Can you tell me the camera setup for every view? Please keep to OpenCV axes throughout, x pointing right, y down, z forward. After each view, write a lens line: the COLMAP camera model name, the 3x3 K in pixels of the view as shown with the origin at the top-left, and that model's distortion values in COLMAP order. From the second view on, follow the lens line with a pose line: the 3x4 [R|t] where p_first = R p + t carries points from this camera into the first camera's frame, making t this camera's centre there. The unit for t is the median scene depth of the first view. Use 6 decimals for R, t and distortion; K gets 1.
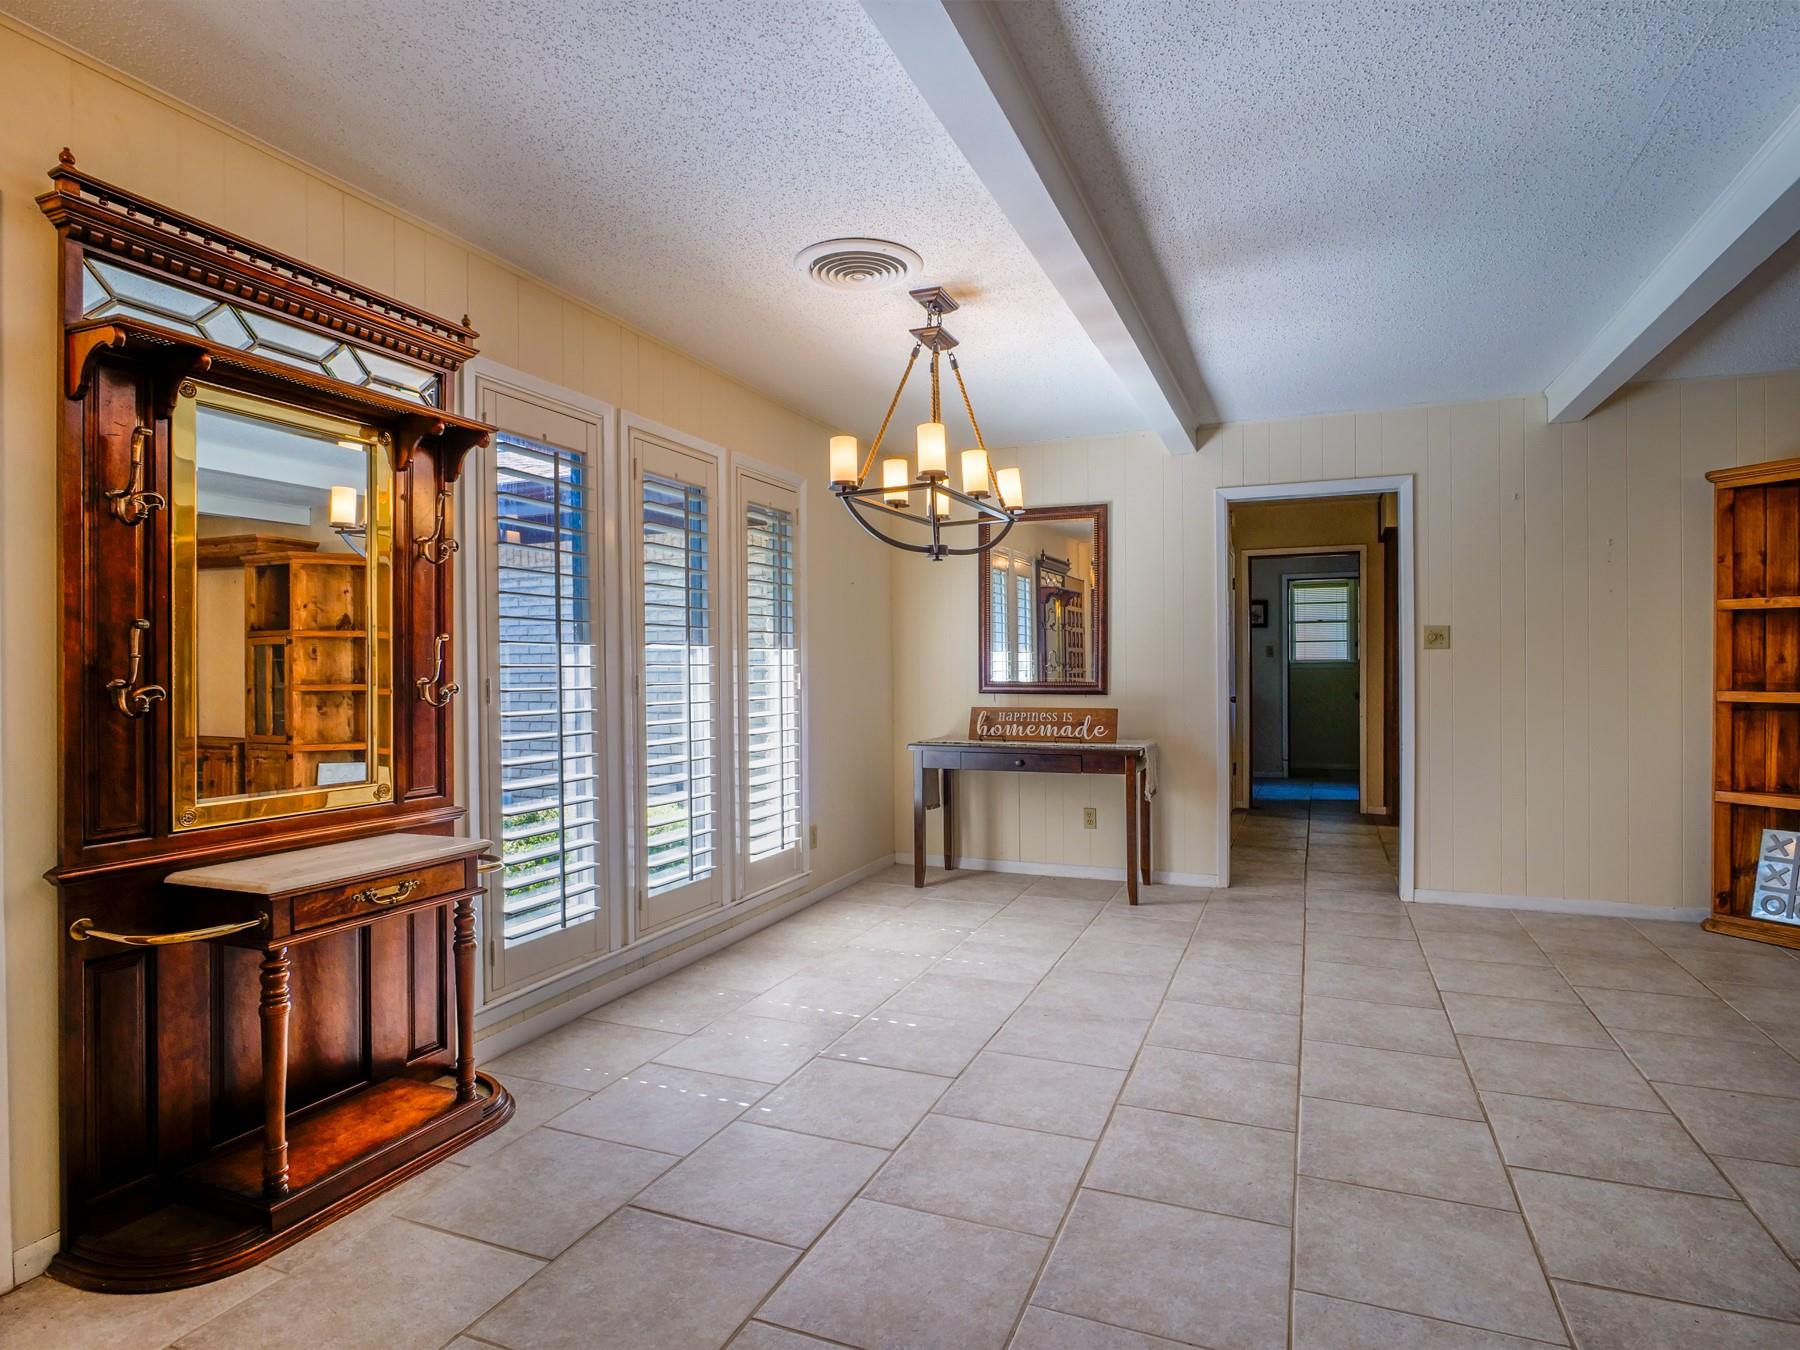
lens RADIAL K [[978.6, 0, 902.3], [0, 978.6, 673.3], [0, 0, 1]] dist [-0.006411, 0.002475]
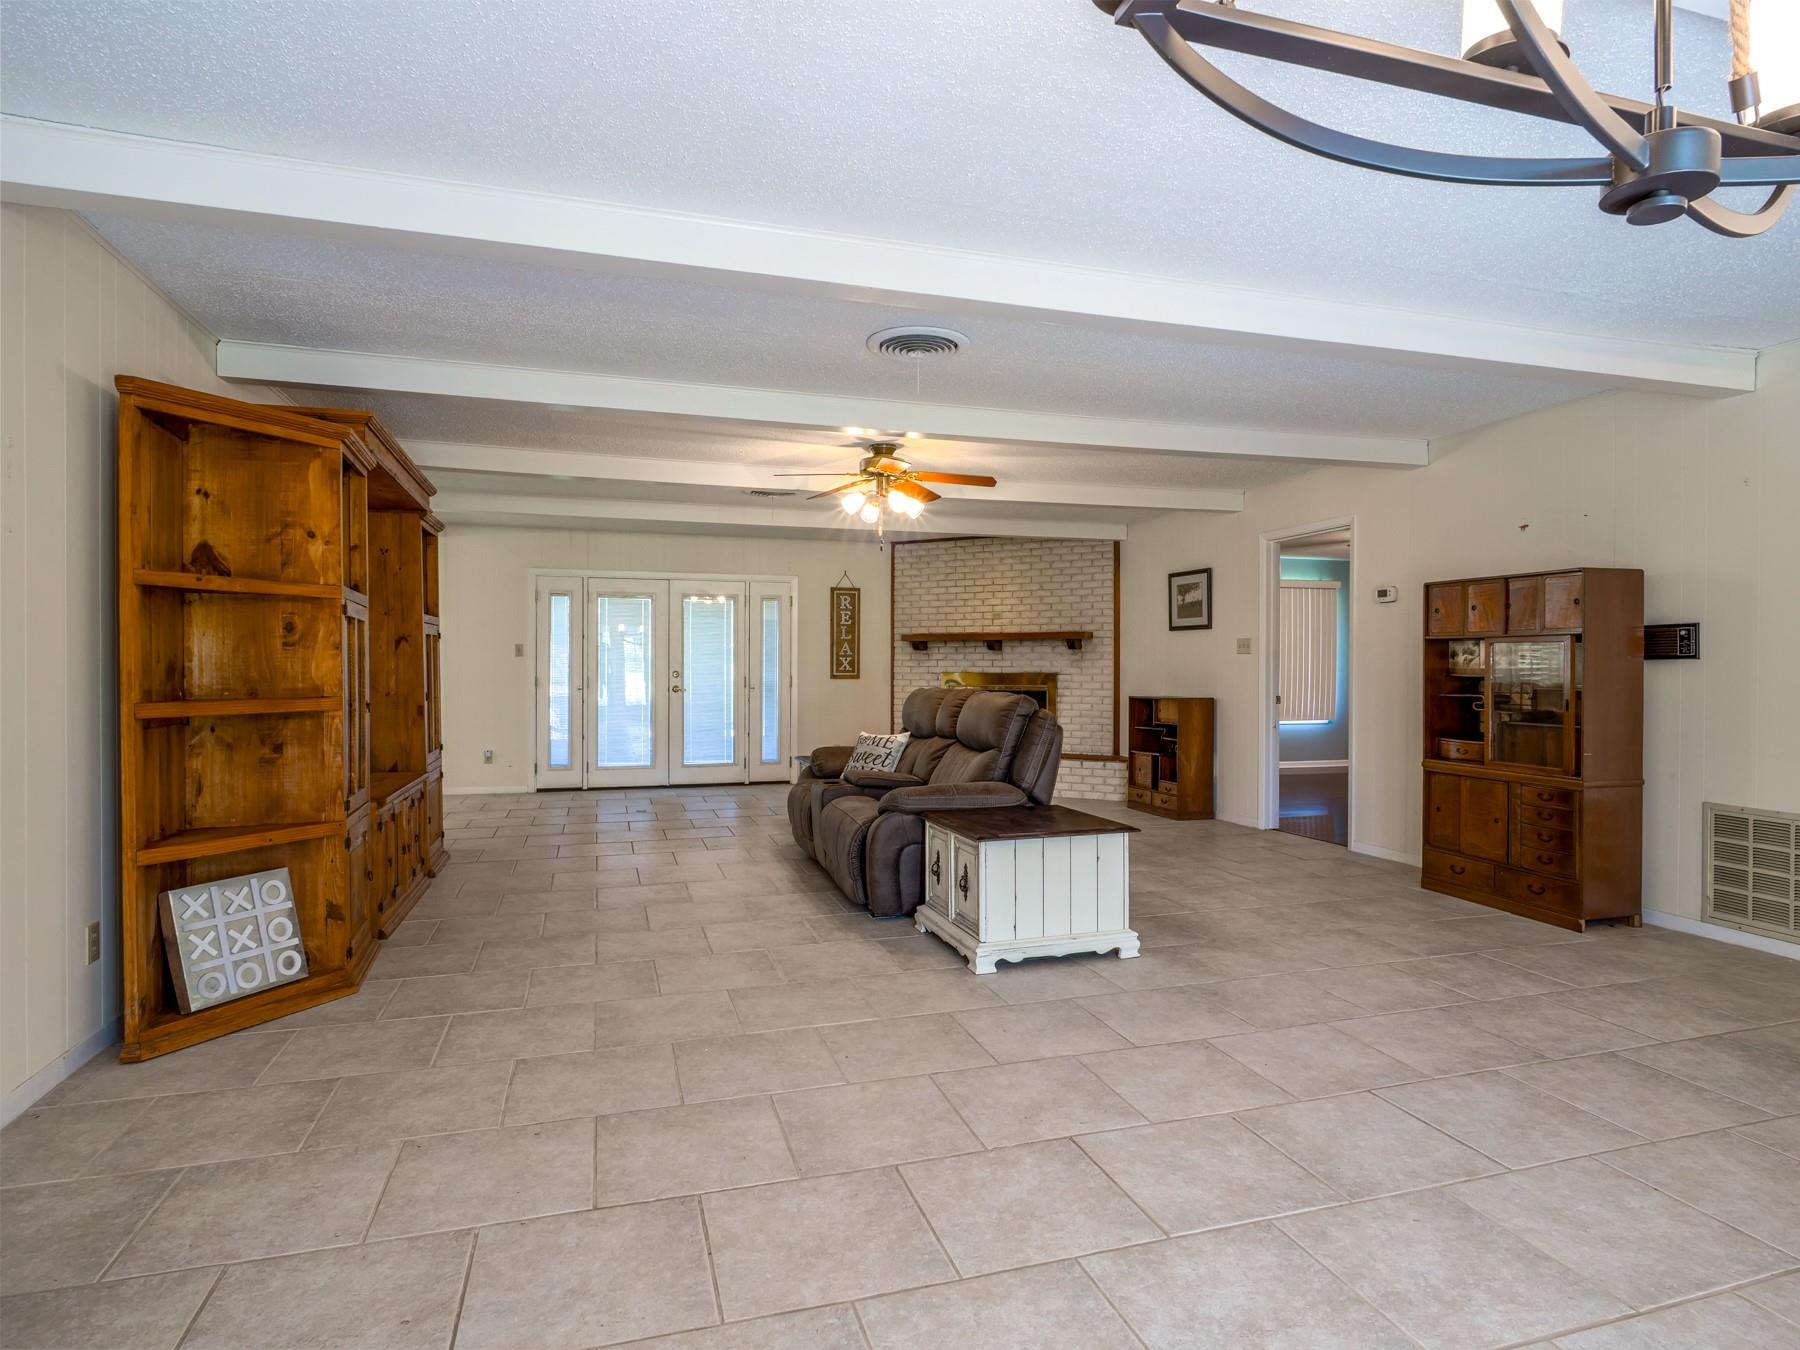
lens RADIAL K [[978.6, 0, 904.2], [0, 978.6, 675.3], [0, 0, 1]] dist [-0.006411, 0.002475]
pose [[-0.641661, -0.001001, 0.766987, -0.035196], [0.003308, 0.999986, 0.004073, -0.002632], [-0.766981, 0.005150, -0.641649, 1.573938]]
